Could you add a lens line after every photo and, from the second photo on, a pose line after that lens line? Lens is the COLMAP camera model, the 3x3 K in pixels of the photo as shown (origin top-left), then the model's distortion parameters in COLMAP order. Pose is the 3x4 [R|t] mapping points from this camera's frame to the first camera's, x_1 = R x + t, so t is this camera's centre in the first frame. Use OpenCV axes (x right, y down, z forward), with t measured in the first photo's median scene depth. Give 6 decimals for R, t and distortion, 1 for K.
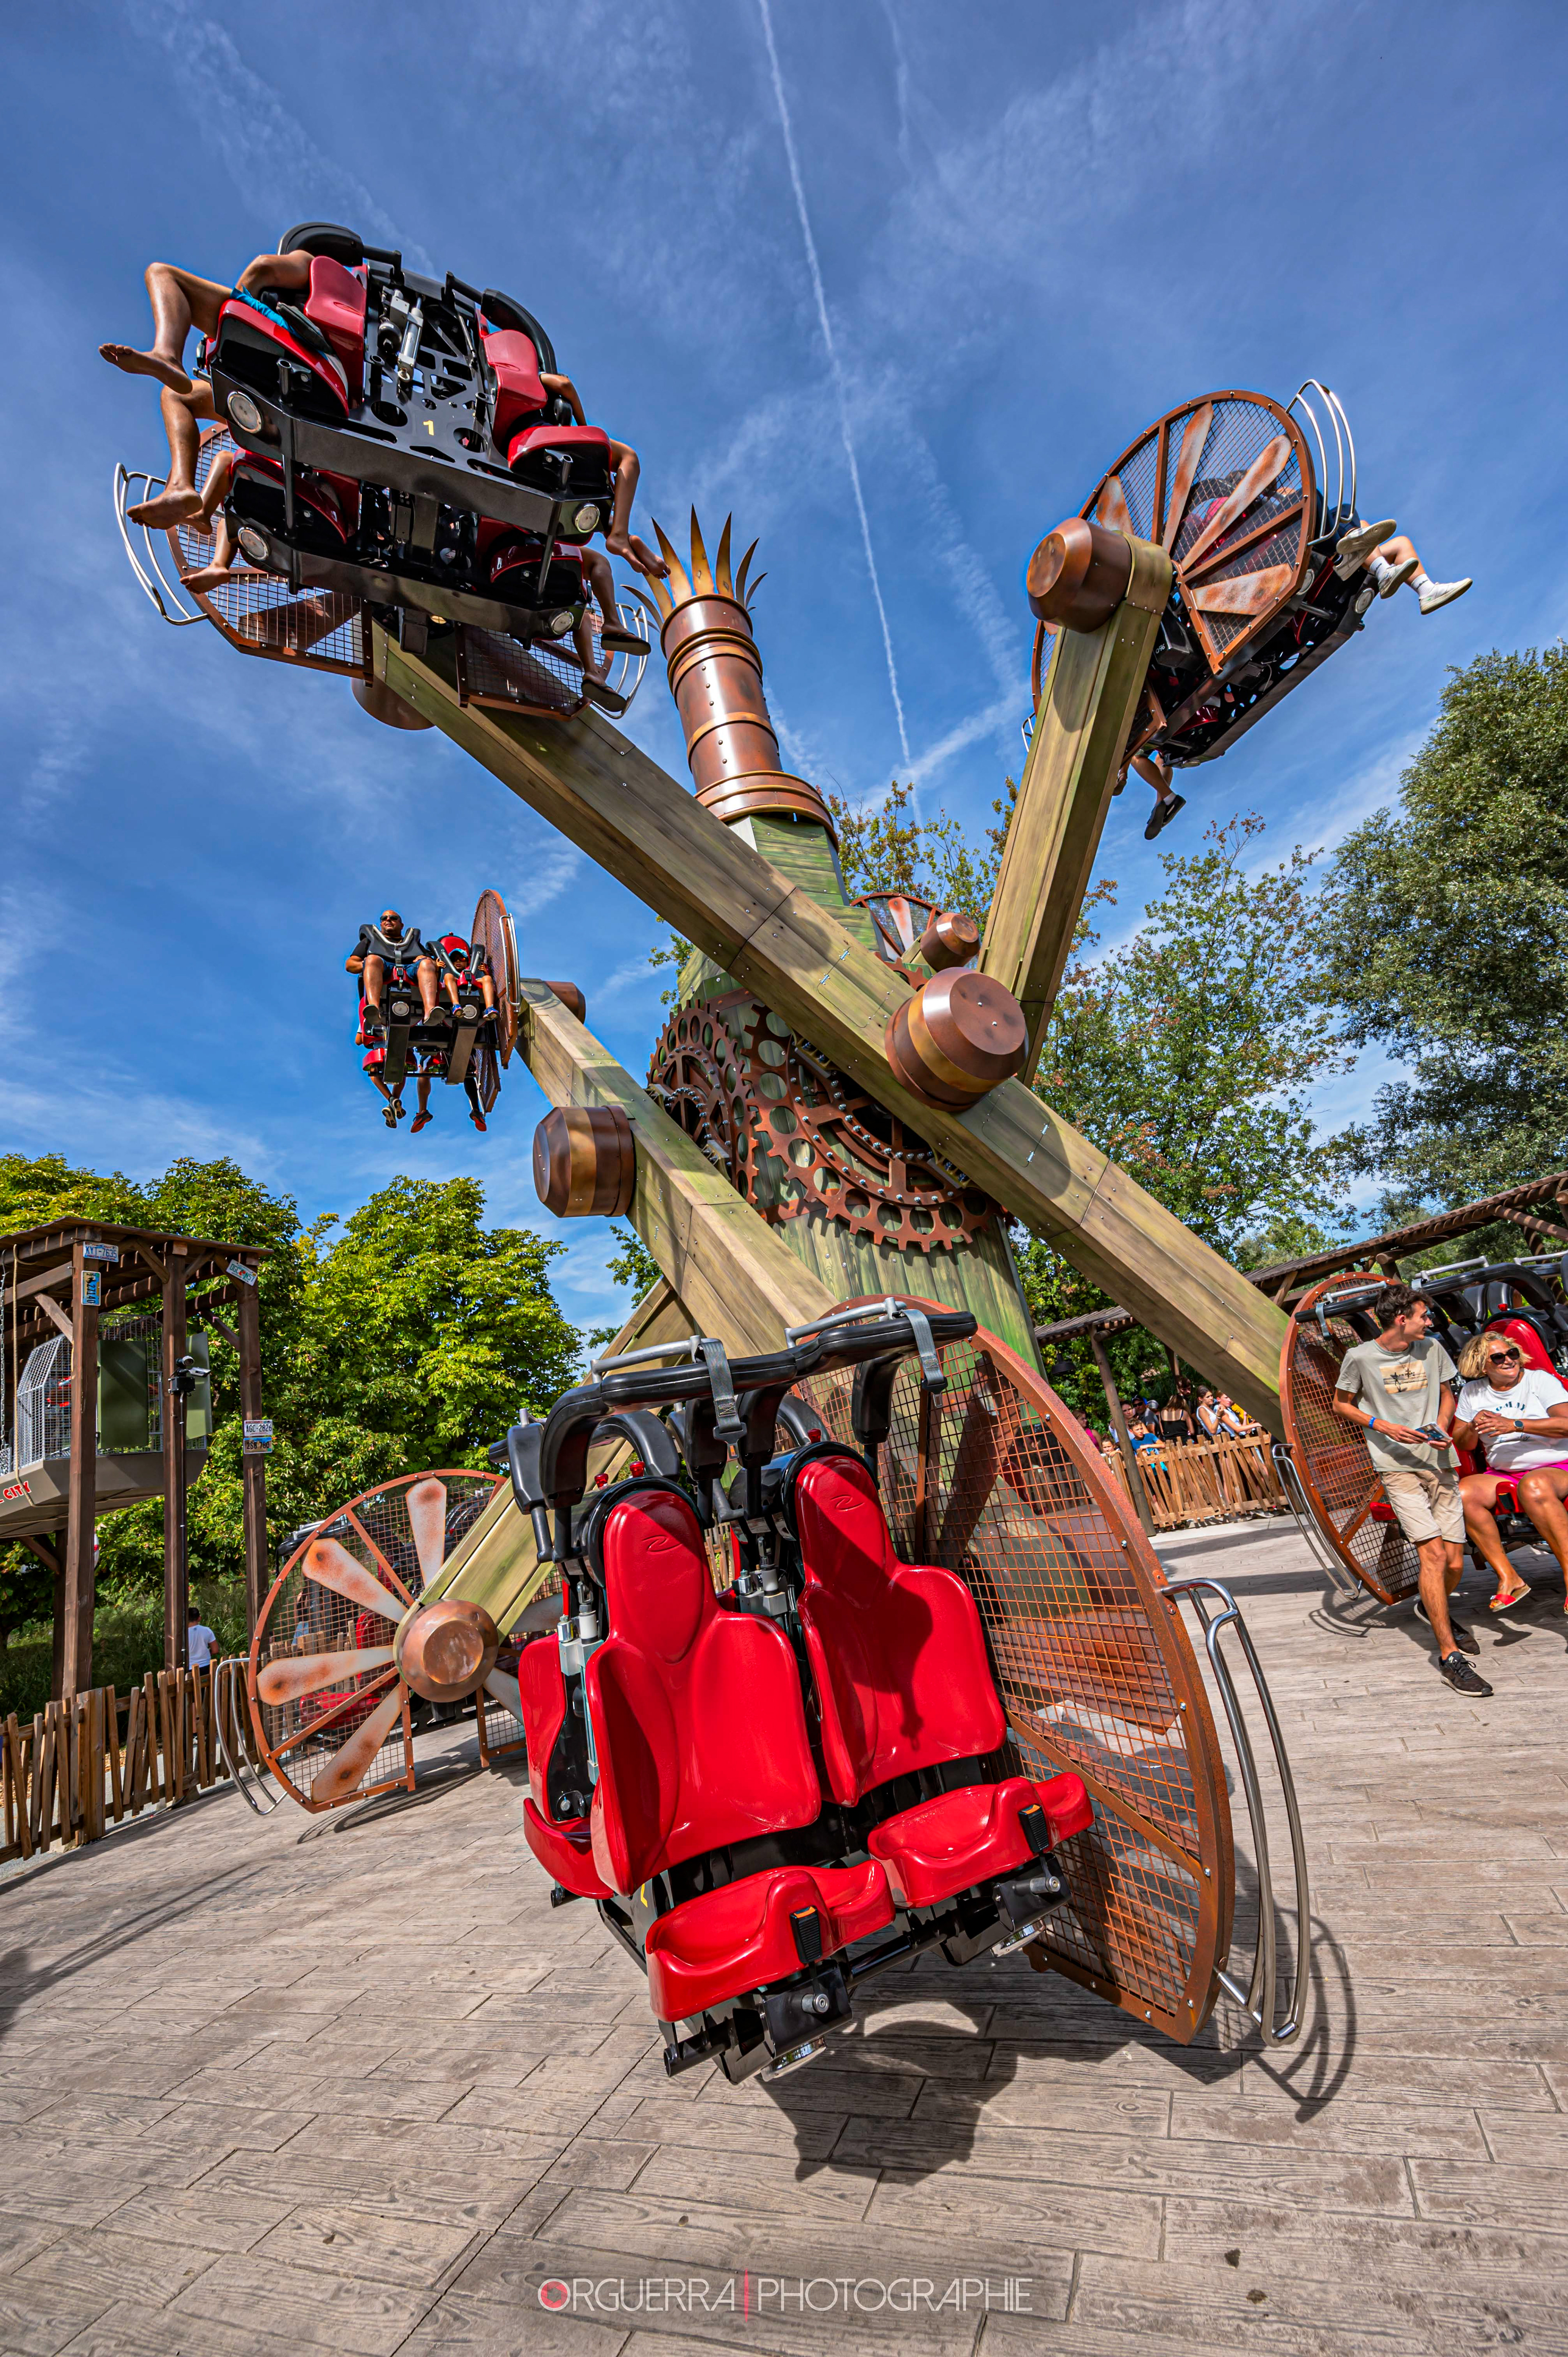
lens RADIAL K [[953.9, 0, 784.0], [0, 953.9, 1178.5], [0, 0, 1]] dist [0.006140, -0.000089]
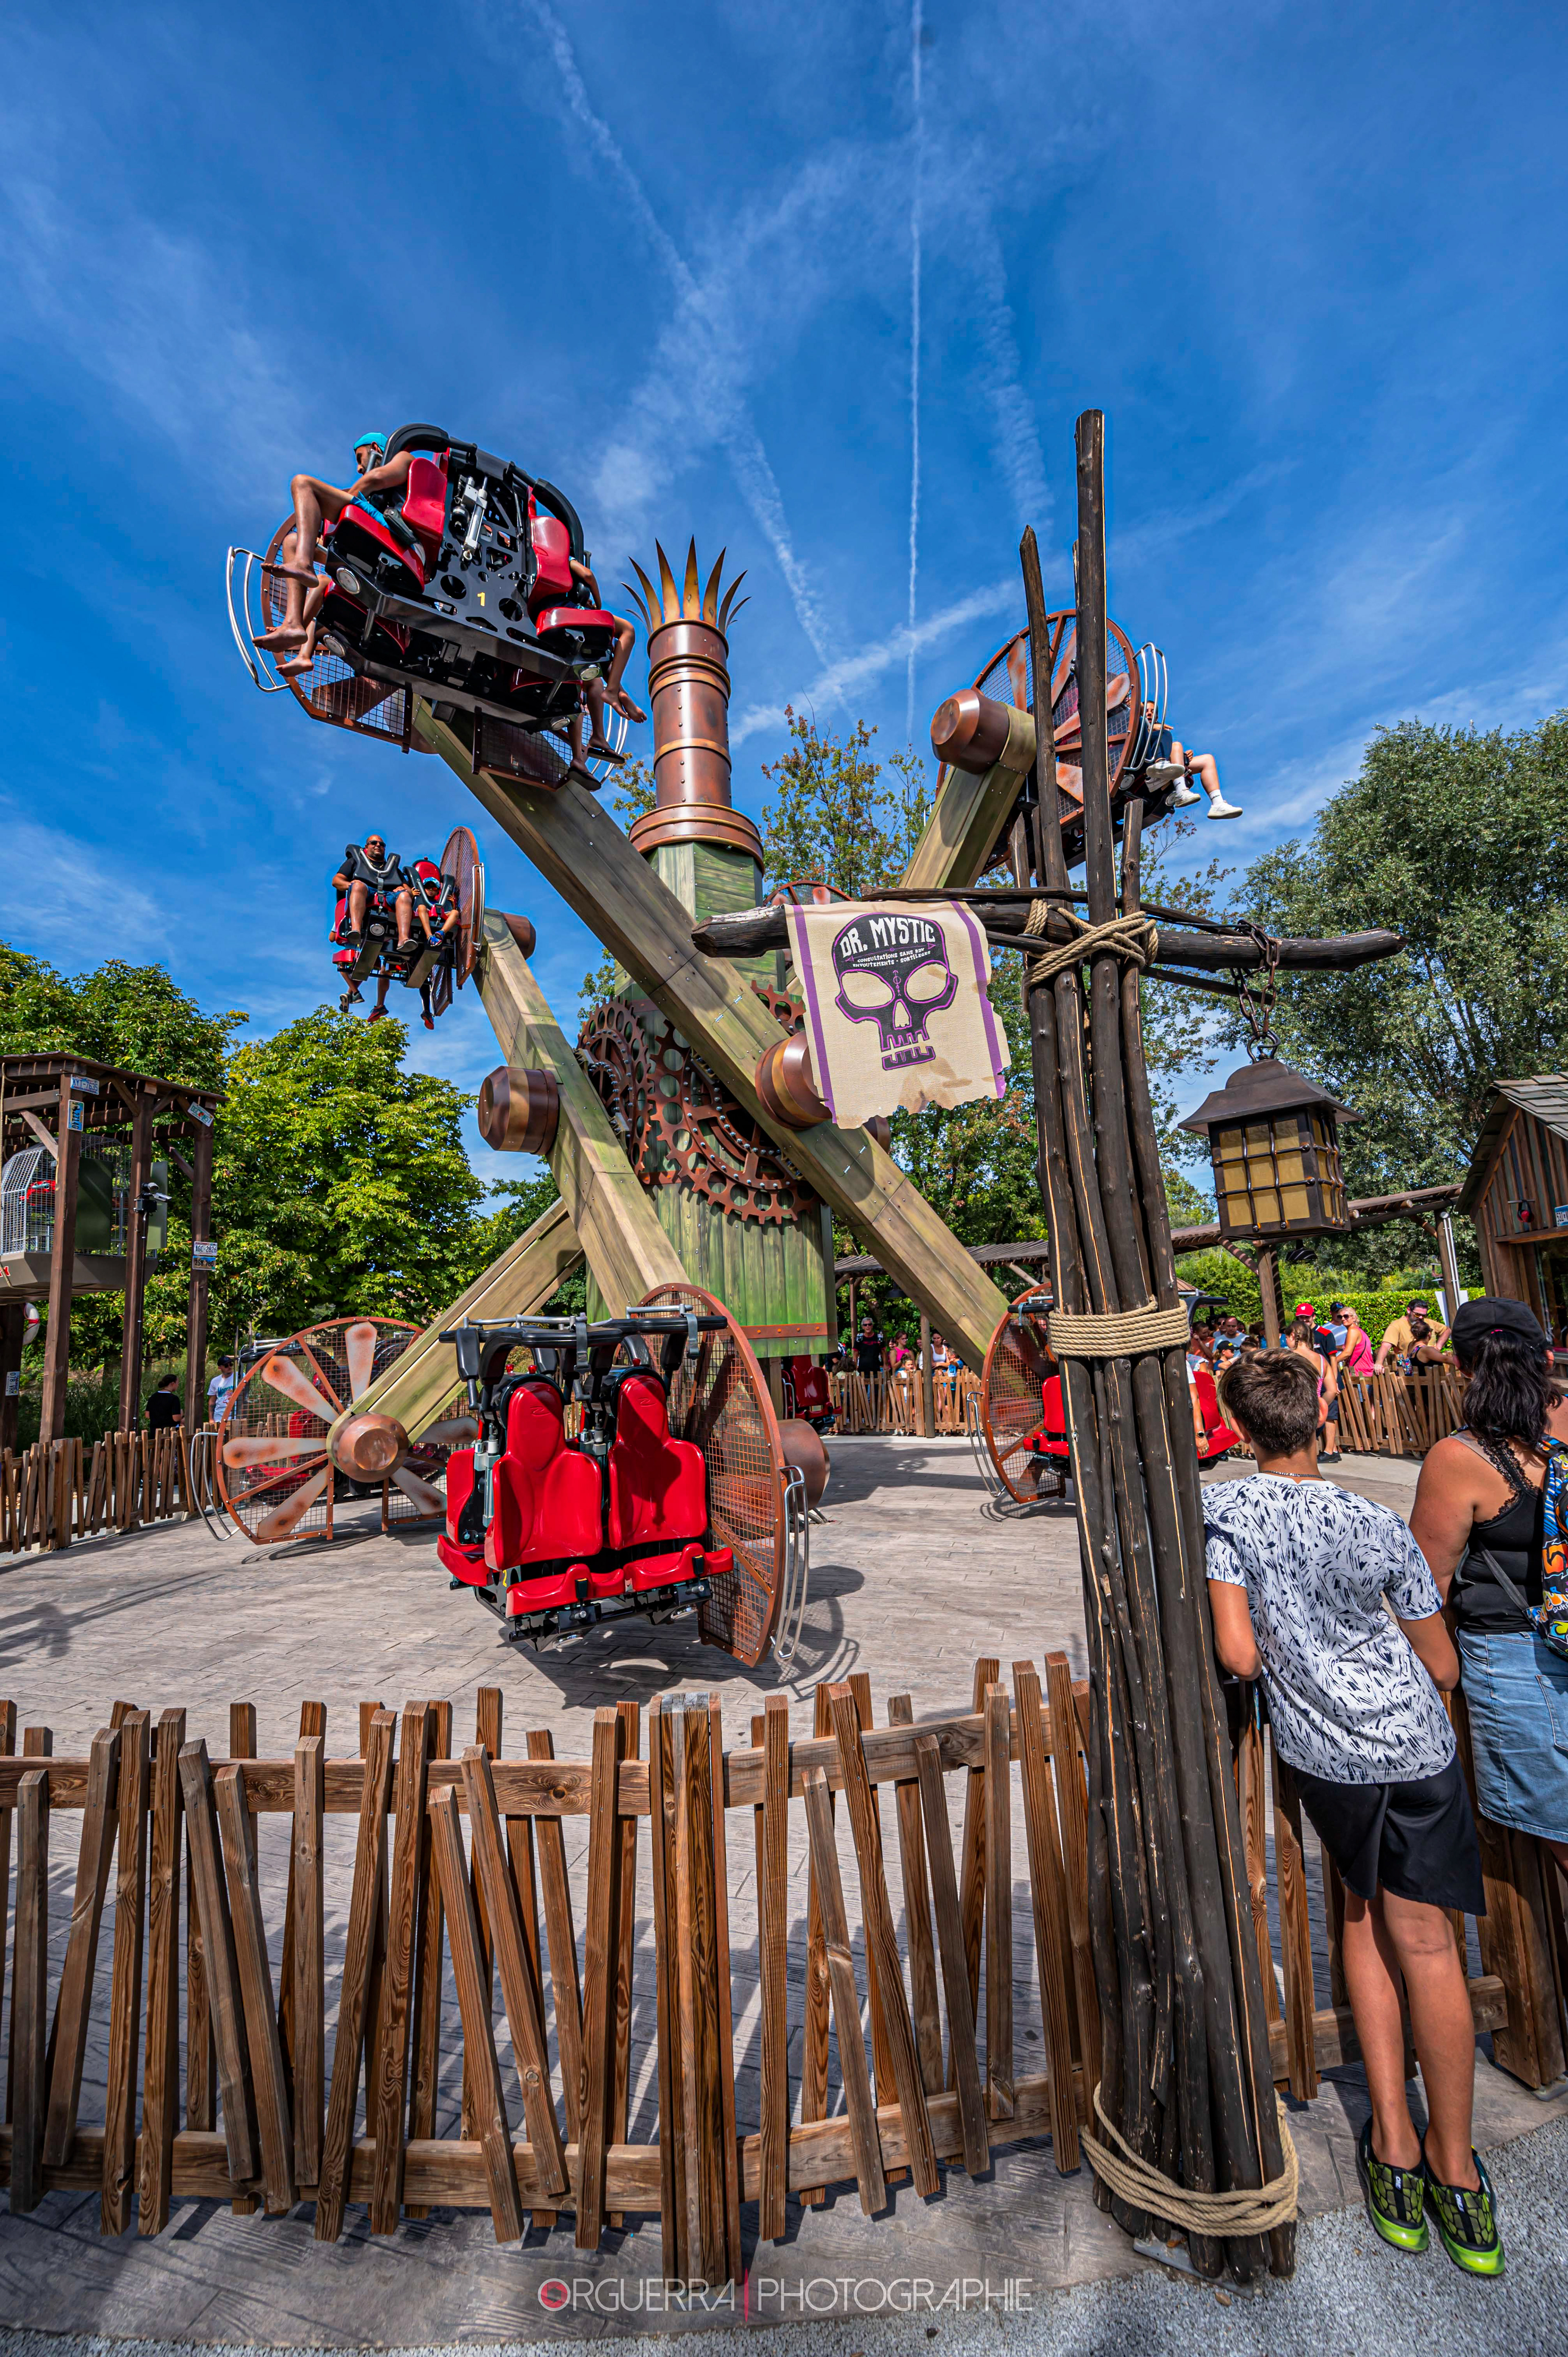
lens RADIAL K [[998.3, 0, 784.0], [0, 998.3, 1178.5], [0, 0, 1]] dist [0.015753, -0.000551]
pose [[0.982500, 0.162118, 0.091719, 0.035421], [-0.173790, 0.975033, 0.138232, -0.174897], [-0.067020, -0.151753, 0.986144, -0.377440]]
